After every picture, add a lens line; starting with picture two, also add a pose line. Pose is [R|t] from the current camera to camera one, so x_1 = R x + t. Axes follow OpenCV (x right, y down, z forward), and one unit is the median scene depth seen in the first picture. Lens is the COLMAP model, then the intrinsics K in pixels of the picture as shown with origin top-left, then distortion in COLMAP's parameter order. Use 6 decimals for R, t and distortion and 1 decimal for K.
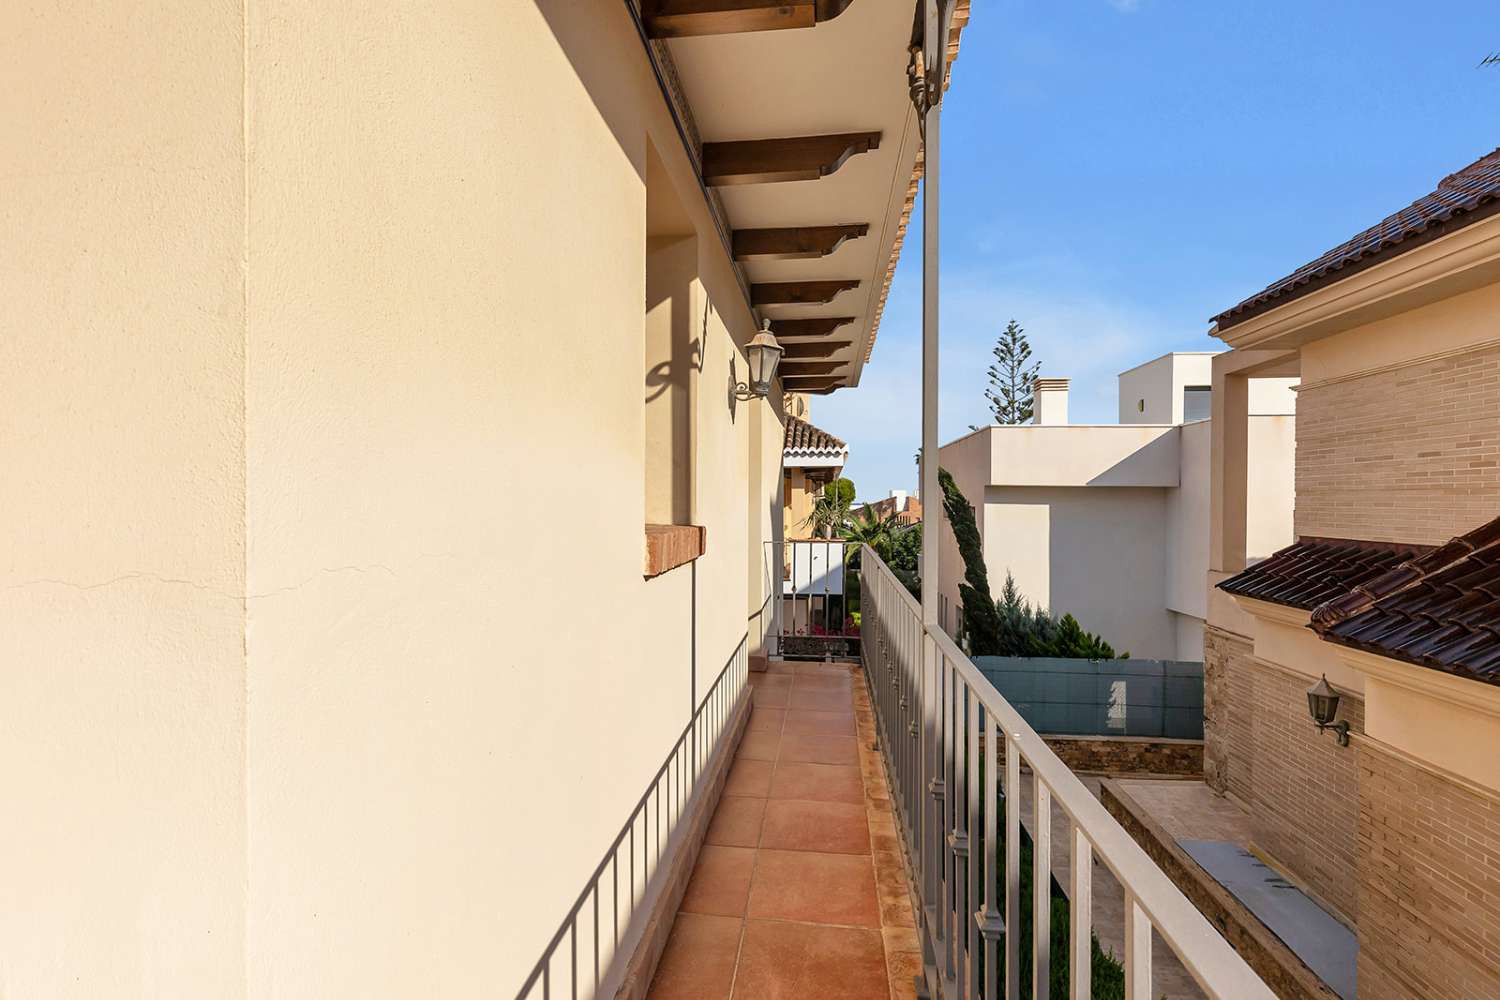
lens RADIAL K [[675.9, 0, 747.0], [0, 675.9, 497.2], [0, 0, 1]] dist [0.003212, 0.000120]
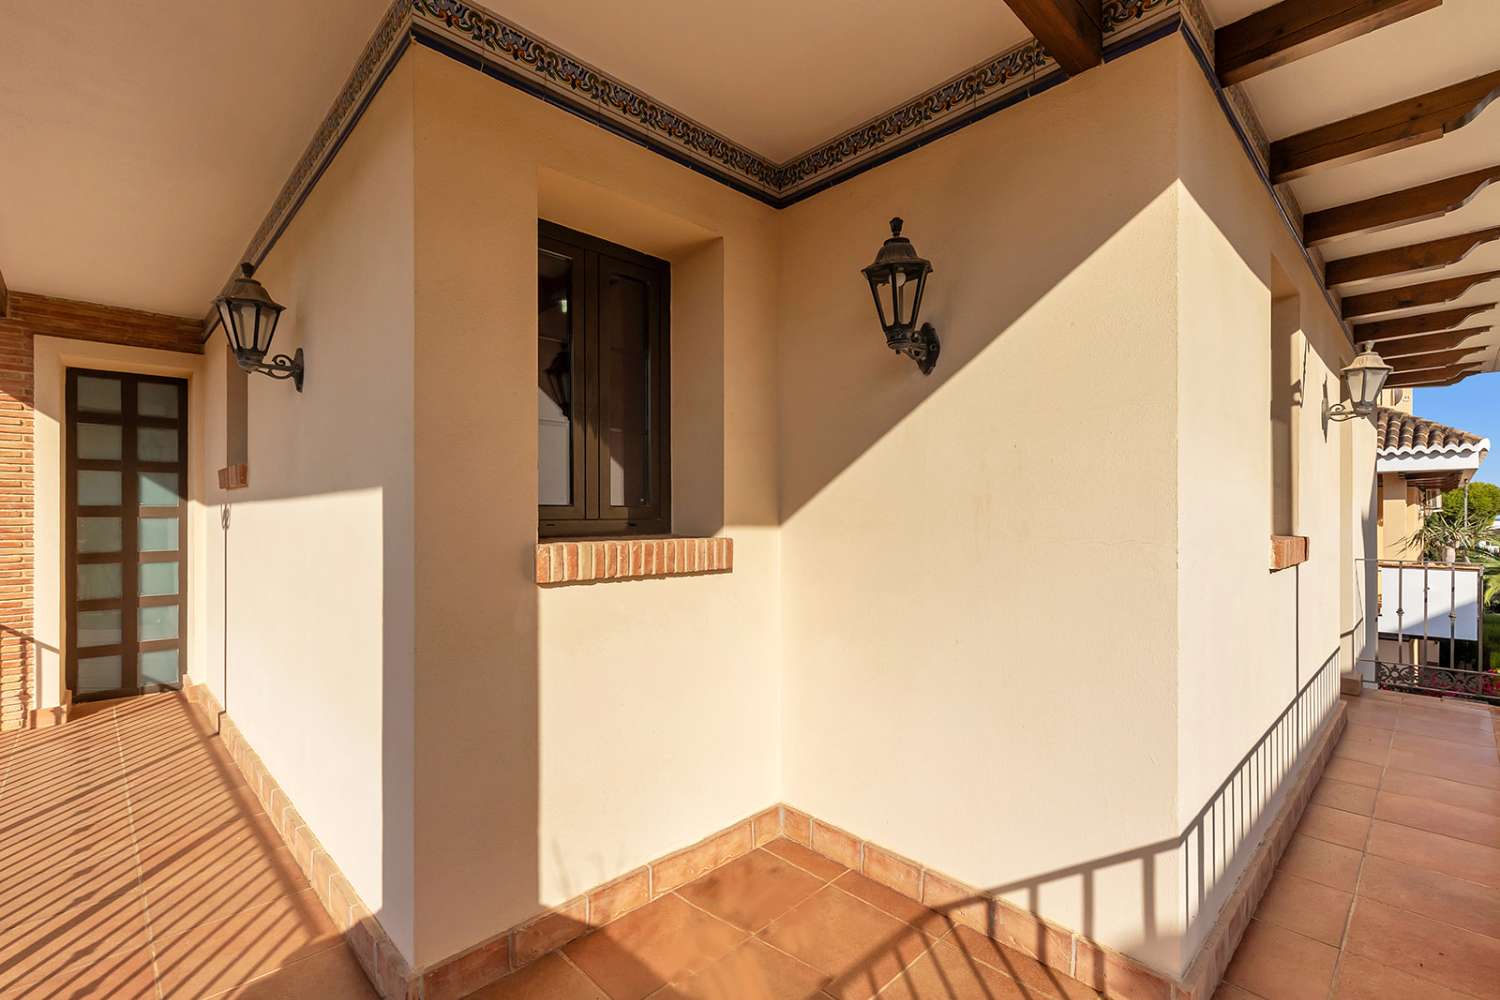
lens RADIAL K [[681.8, 0, 753.7], [0, 681.8, 521.4], [0, 0, 1]] dist [0.003456, 0.000550]
pose [[0.782211, -0.005237, -0.622992, -0.049718], [0.011121, 0.999923, 0.005557, -0.001240], [0.622915, -0.011275, 0.782208, -0.360945]]
